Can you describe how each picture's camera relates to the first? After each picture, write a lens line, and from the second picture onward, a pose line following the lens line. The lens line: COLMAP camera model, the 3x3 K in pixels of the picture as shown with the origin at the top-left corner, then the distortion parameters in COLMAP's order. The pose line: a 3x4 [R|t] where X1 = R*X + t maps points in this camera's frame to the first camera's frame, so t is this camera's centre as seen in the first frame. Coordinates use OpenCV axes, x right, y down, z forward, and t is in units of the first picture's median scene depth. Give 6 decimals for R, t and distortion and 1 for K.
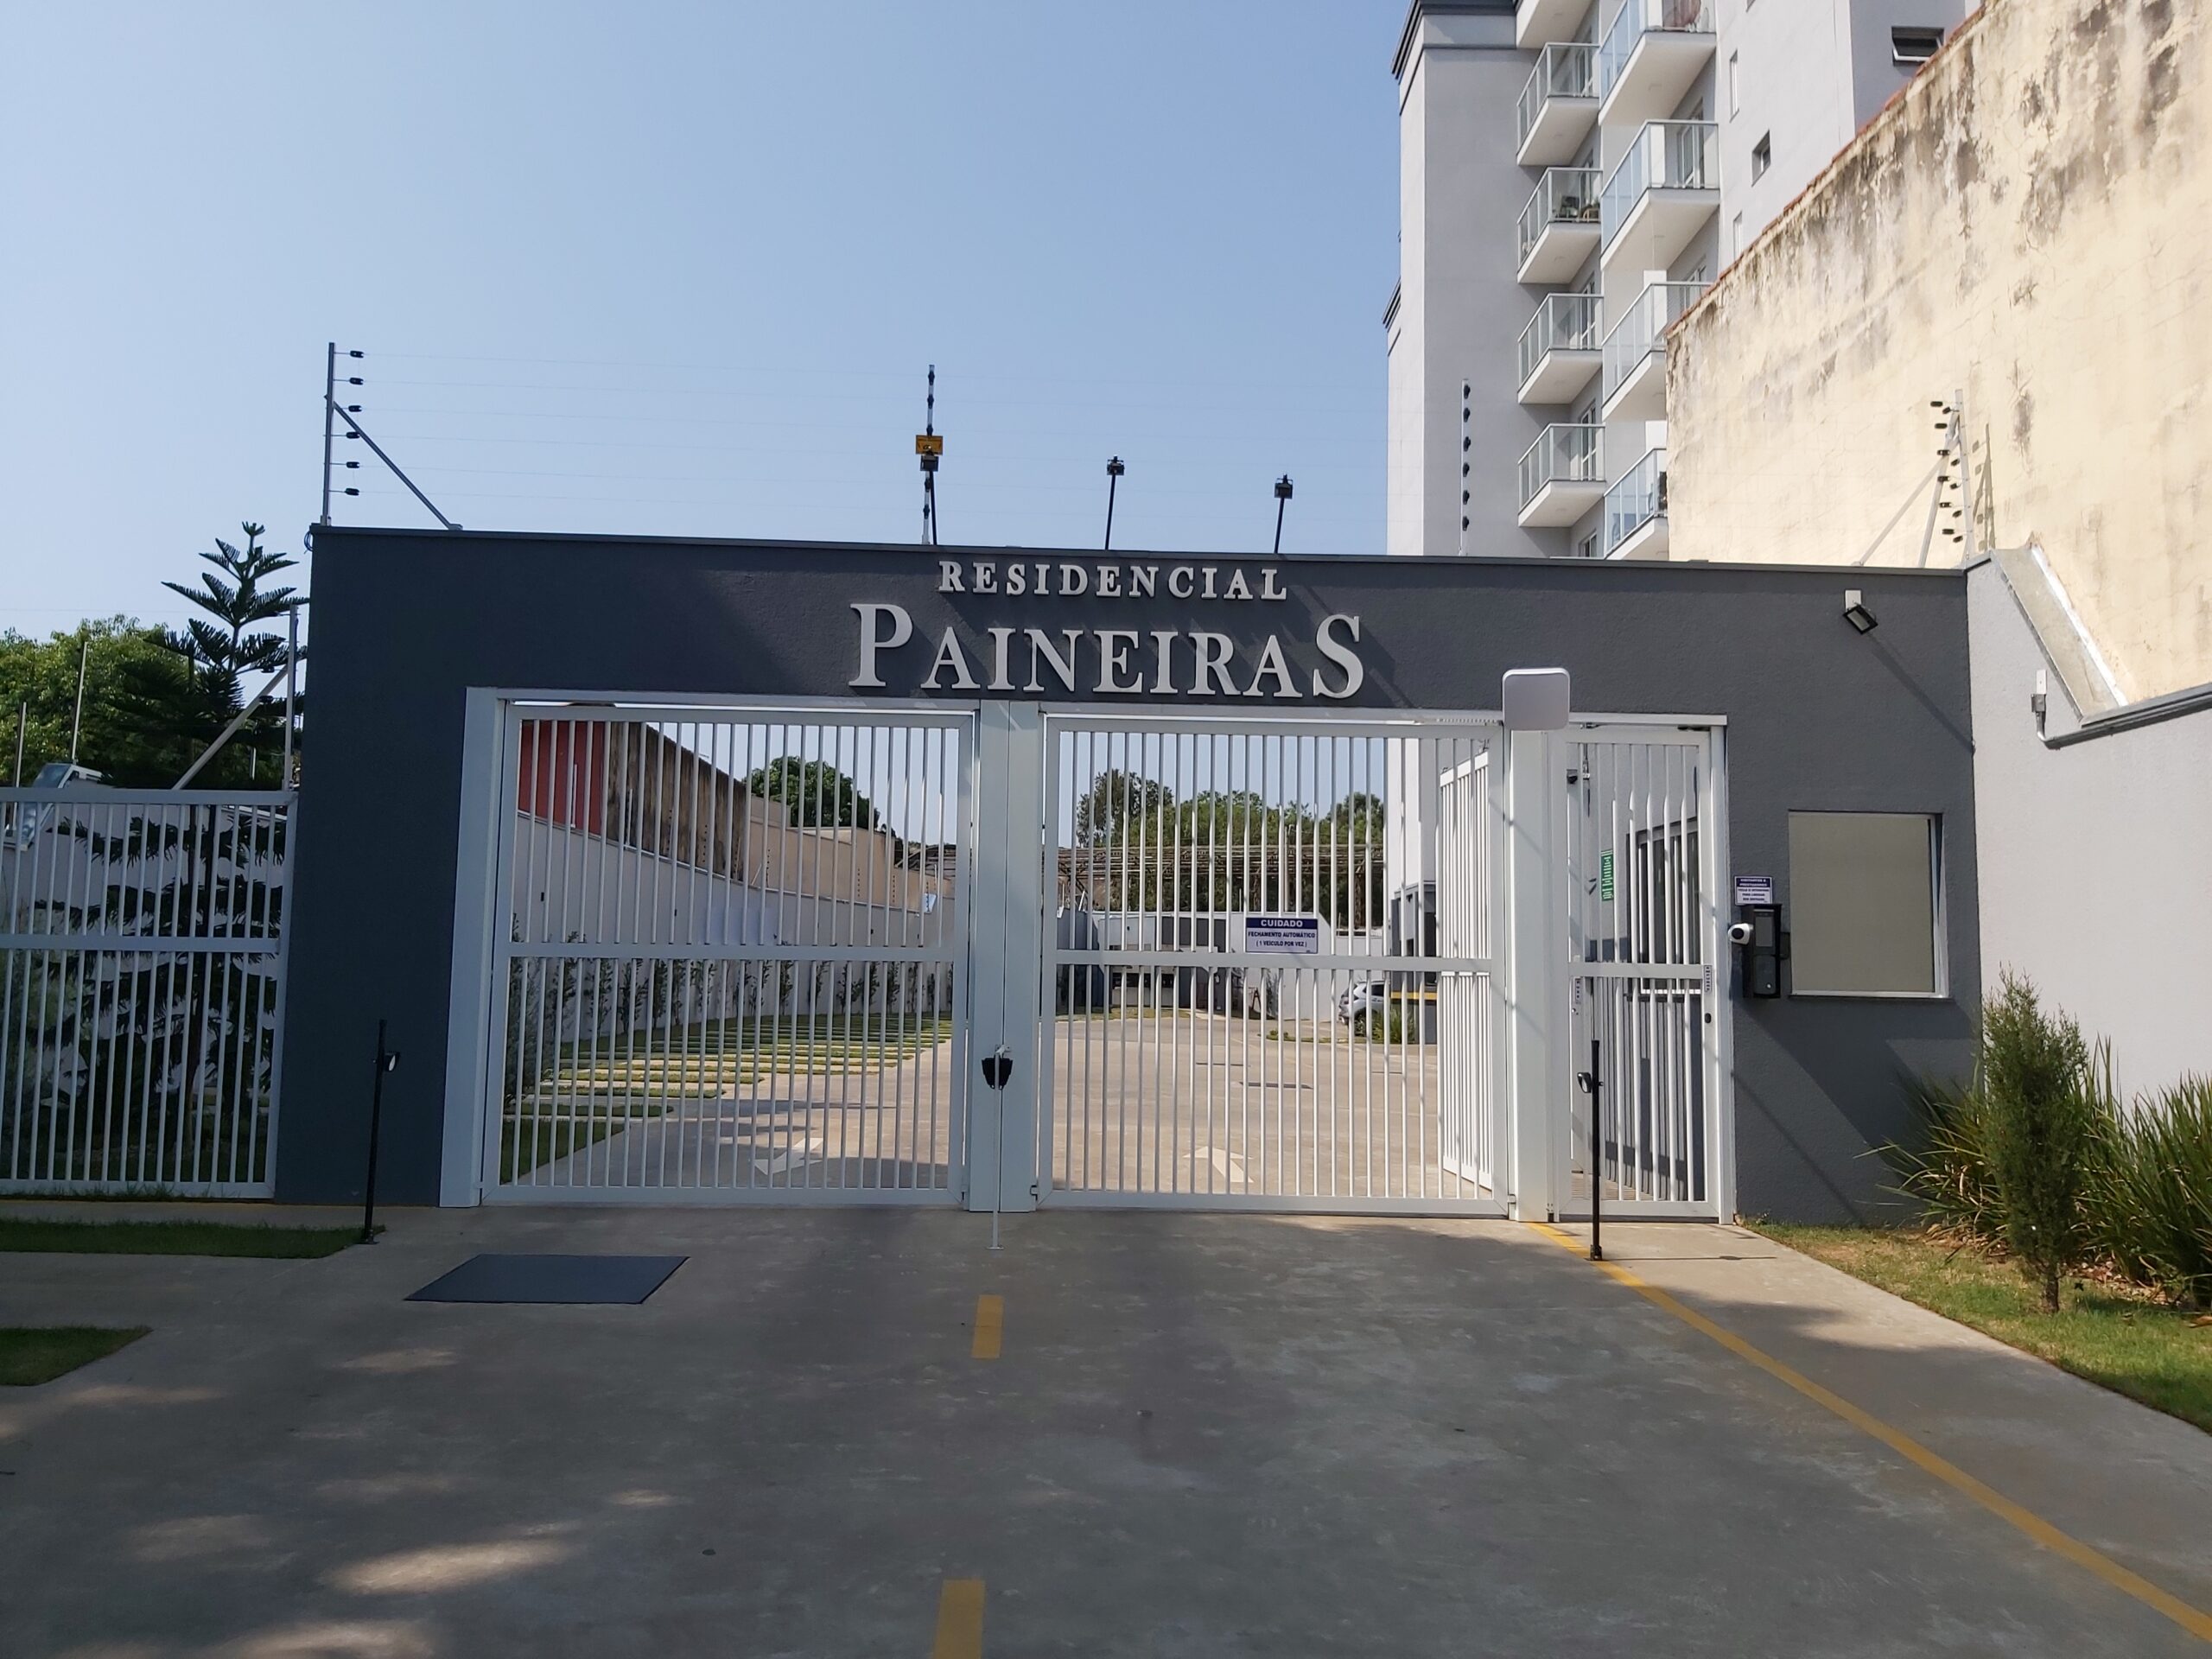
lens RADIAL K [[1710.0, 0, 1106.0], [0, 1710.0, 829.5], [0, 0, 1]] dist [0.128490, -0.276371]
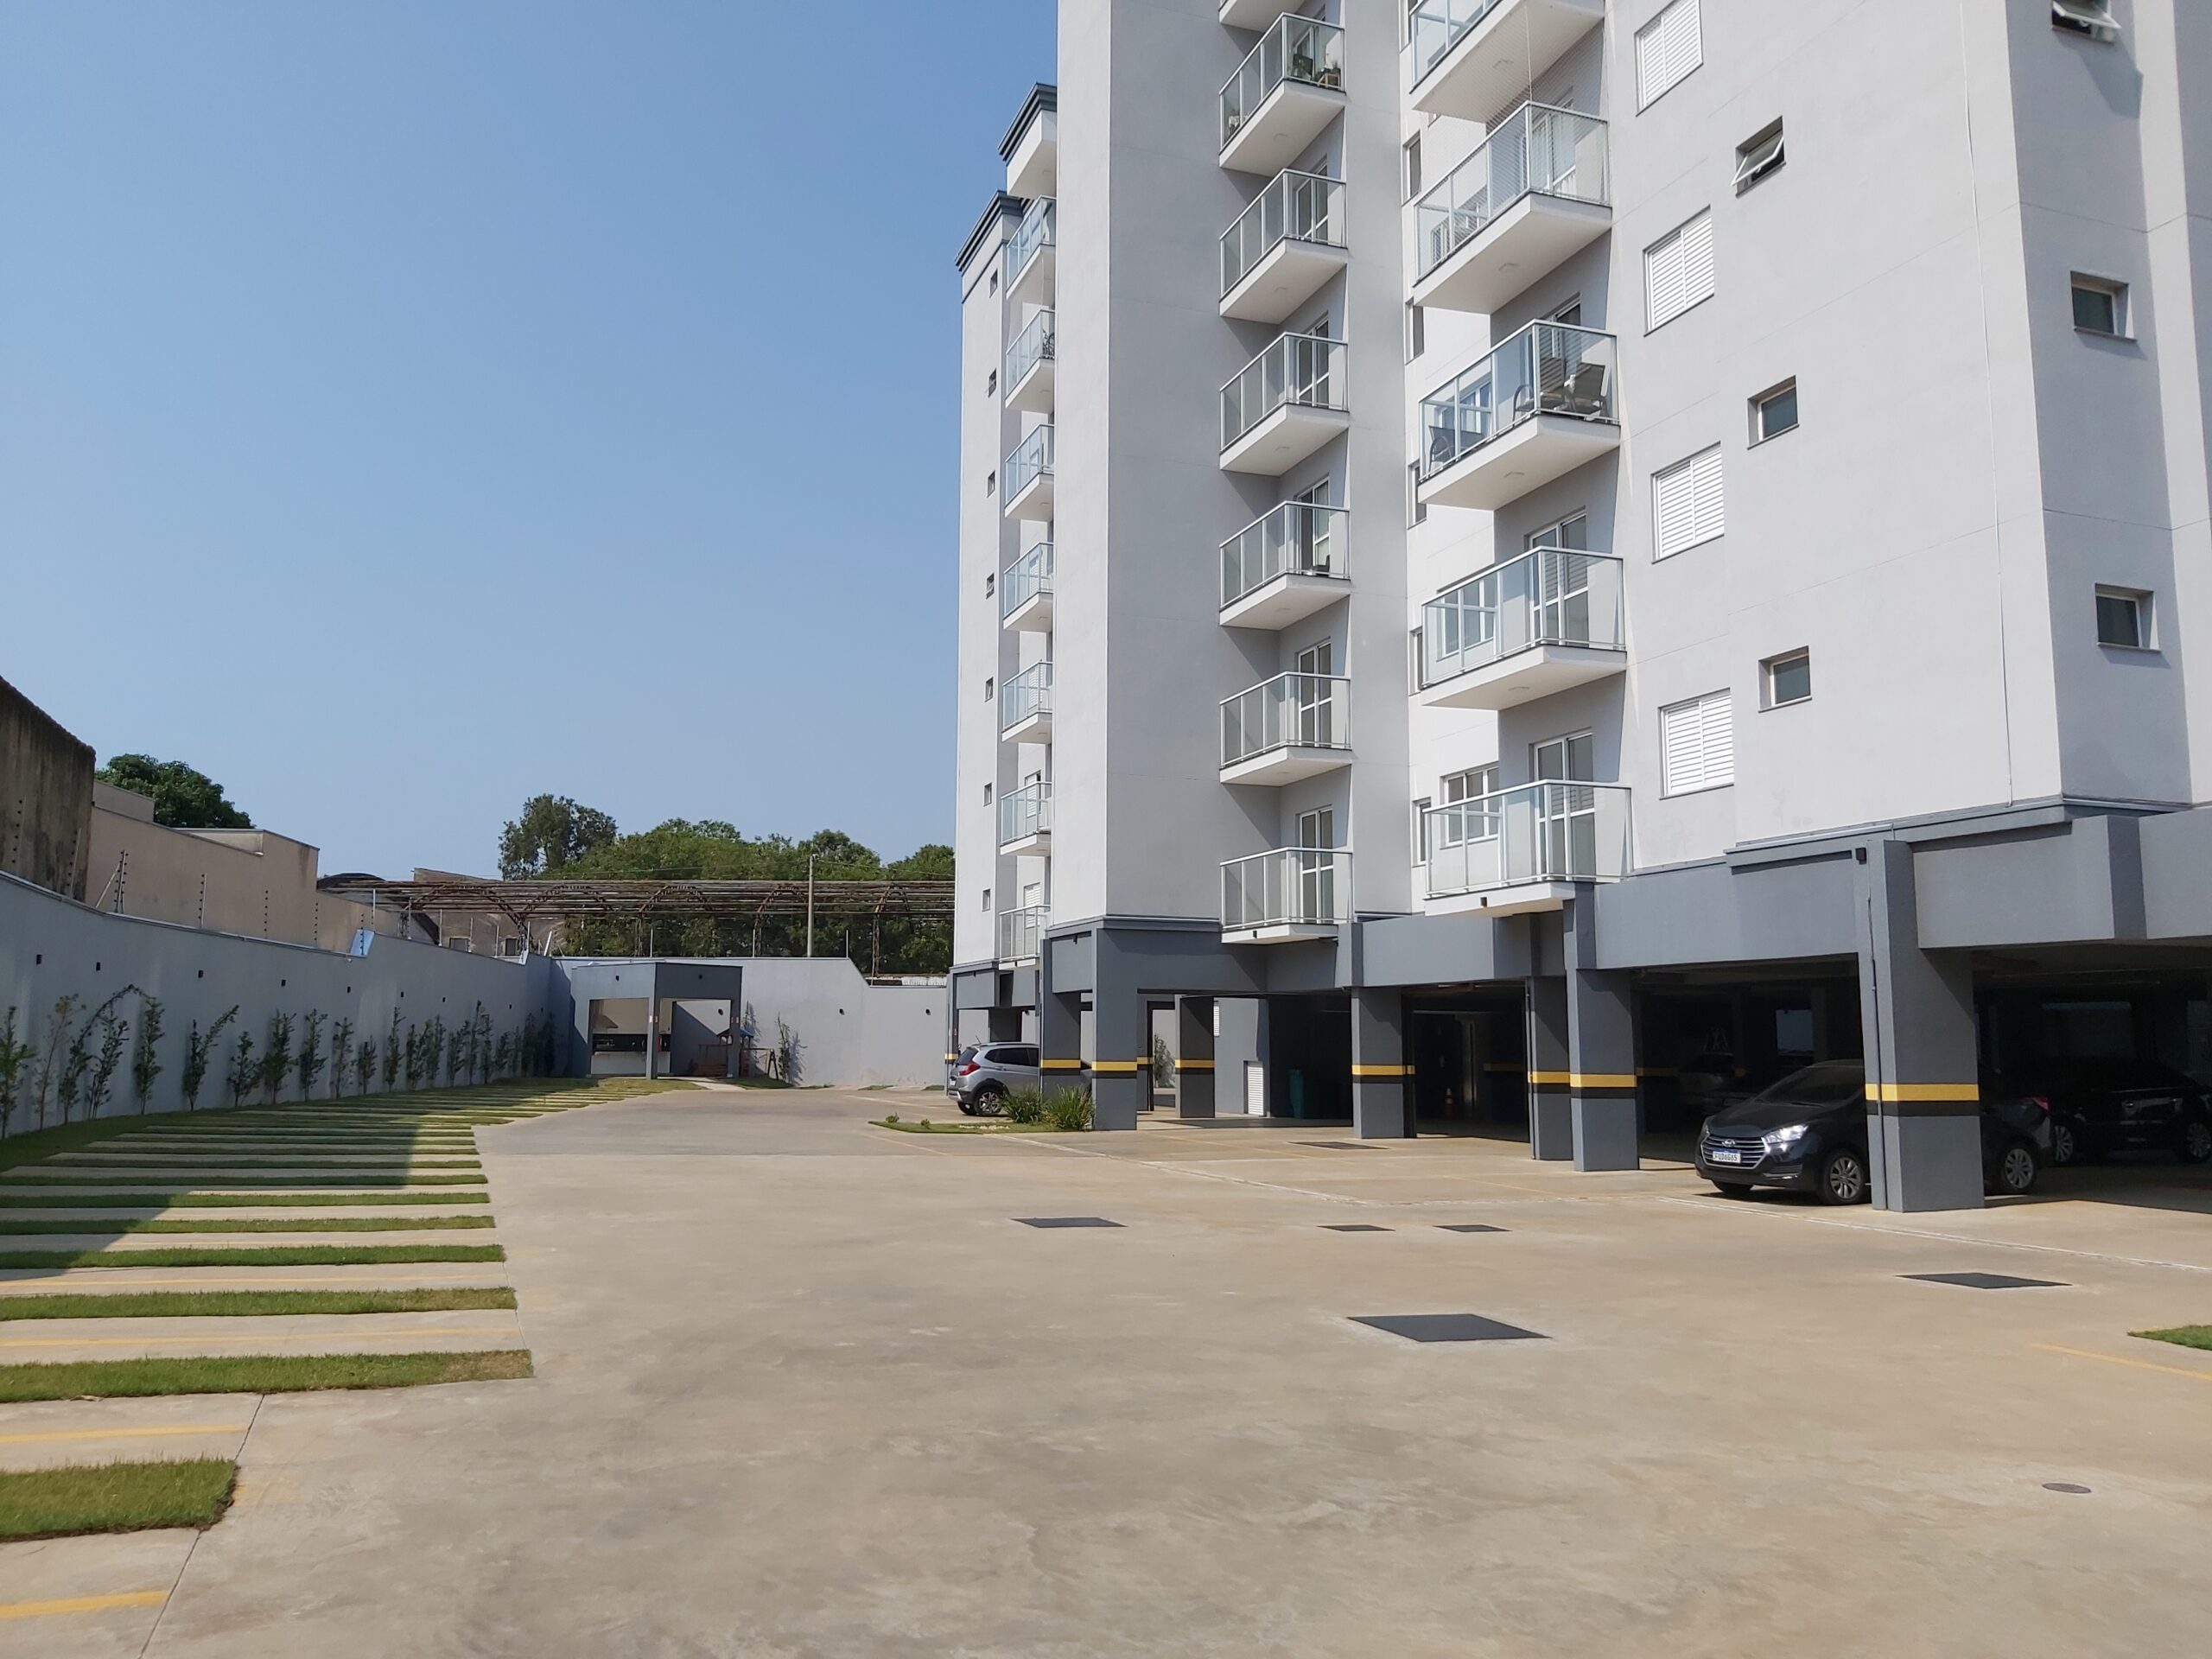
lens RADIAL K [[1708.1, 0, 1046.8], [0, 1708.1, 802.6], [0, 0, 1]] dist [0.122727, -0.206441]
pose [[0.950444, 0.038097, 0.308553, -0.071317], [-0.023964, 0.998488, -0.049466, 0.017128], [-0.309971, 0.039620, 0.949920, 0.277229]]
